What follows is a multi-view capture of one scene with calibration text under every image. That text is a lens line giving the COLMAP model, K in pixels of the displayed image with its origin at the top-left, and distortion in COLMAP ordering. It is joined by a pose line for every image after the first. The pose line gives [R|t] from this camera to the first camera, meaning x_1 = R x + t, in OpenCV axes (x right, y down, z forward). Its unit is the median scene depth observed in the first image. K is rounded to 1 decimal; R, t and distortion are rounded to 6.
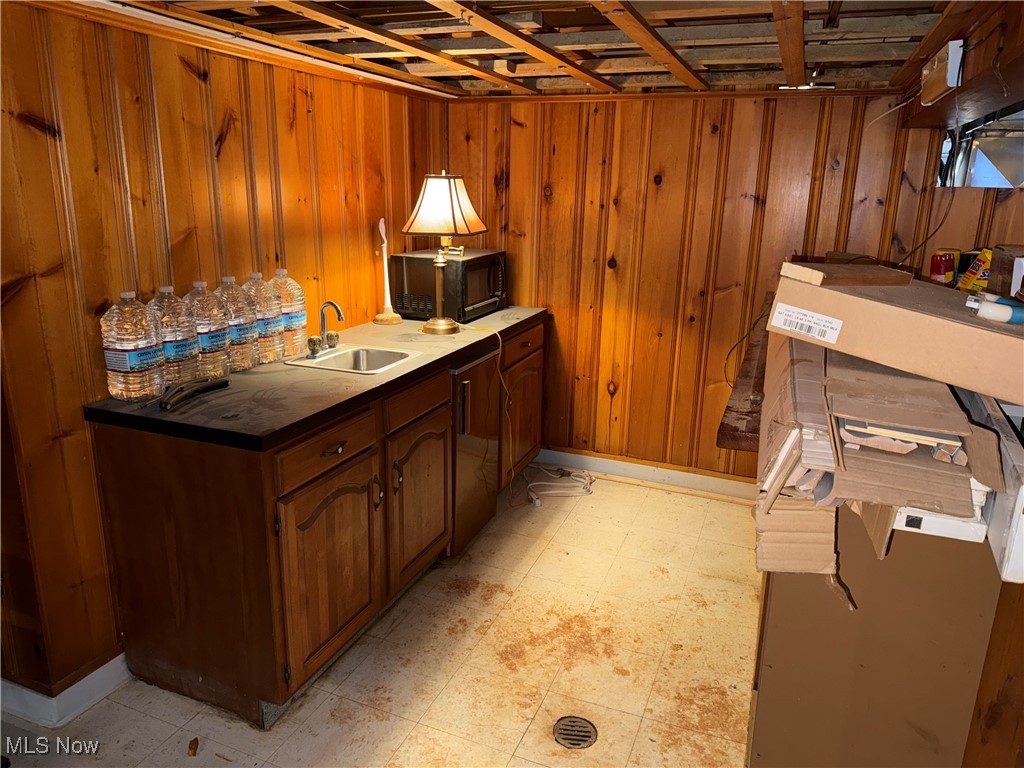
lens RADIAL K [[726.9, 0, 509.5], [0, 726.9, 383.3], [0, 0, 1]] dist [0.068331, -0.099064]
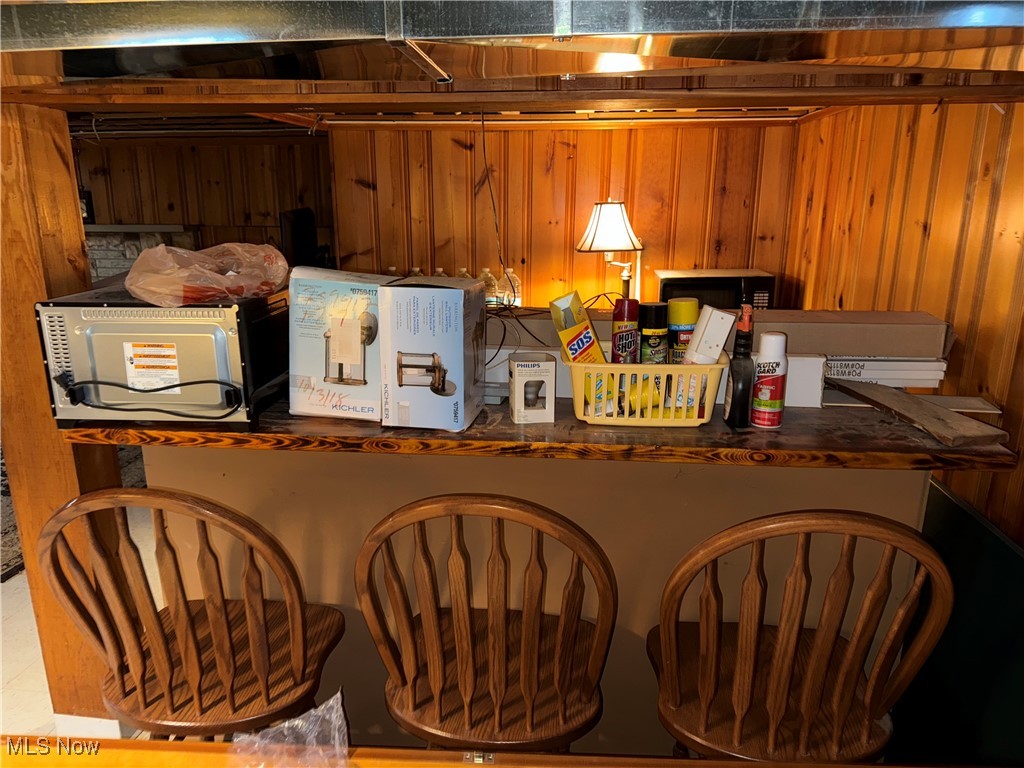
lens RADIAL K [[712.6, 0, 513.2], [0, 712.6, 385.1], [0, 0, 1]] dist [0.065419, -0.096491]
pose [[0.261021, 0.221154, -0.939659, 1.243298], [-0.248225, 0.956049, 0.156058, -0.176741], [0.932873, 0.192512, 0.304445, 0.689406]]
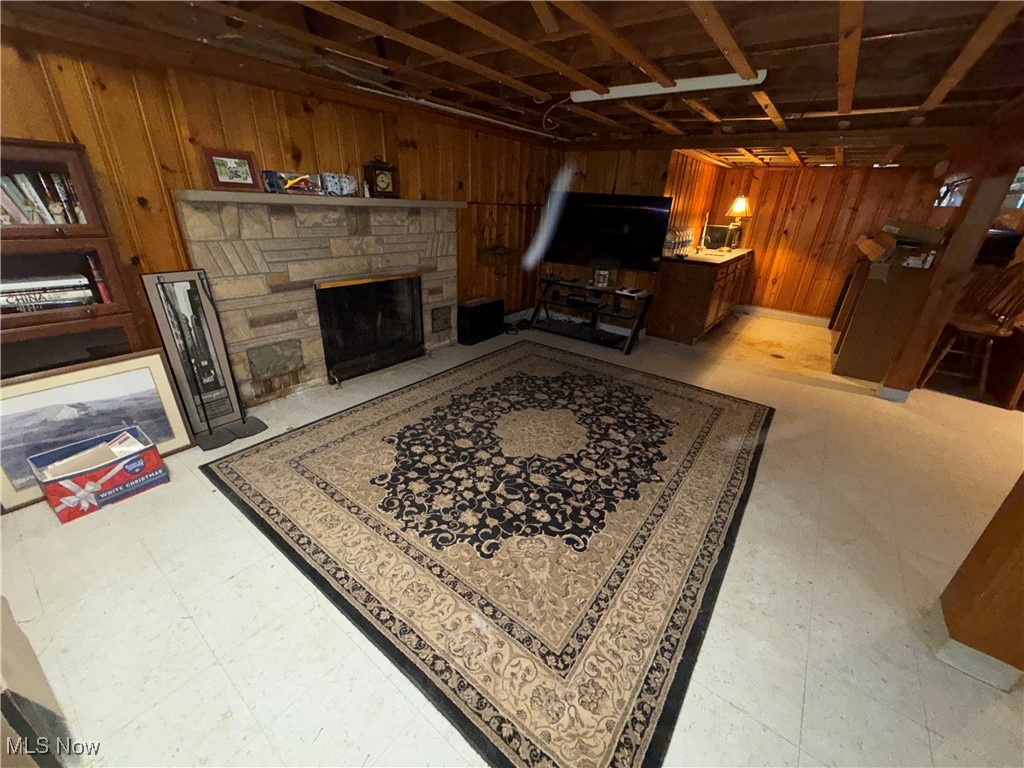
lens RADIAL K [[407.7, 0, 509.8], [0, 407.7, 381.7], [0, 0, 1]] dist [0.000769, 0.000056]
pose [[0.962779, 0.125423, -0.239428, -0.636654], [-0.090097, 0.984078, 0.153207, 0.370297], [0.254831, -0.125933, 0.958750, -1.204452]]
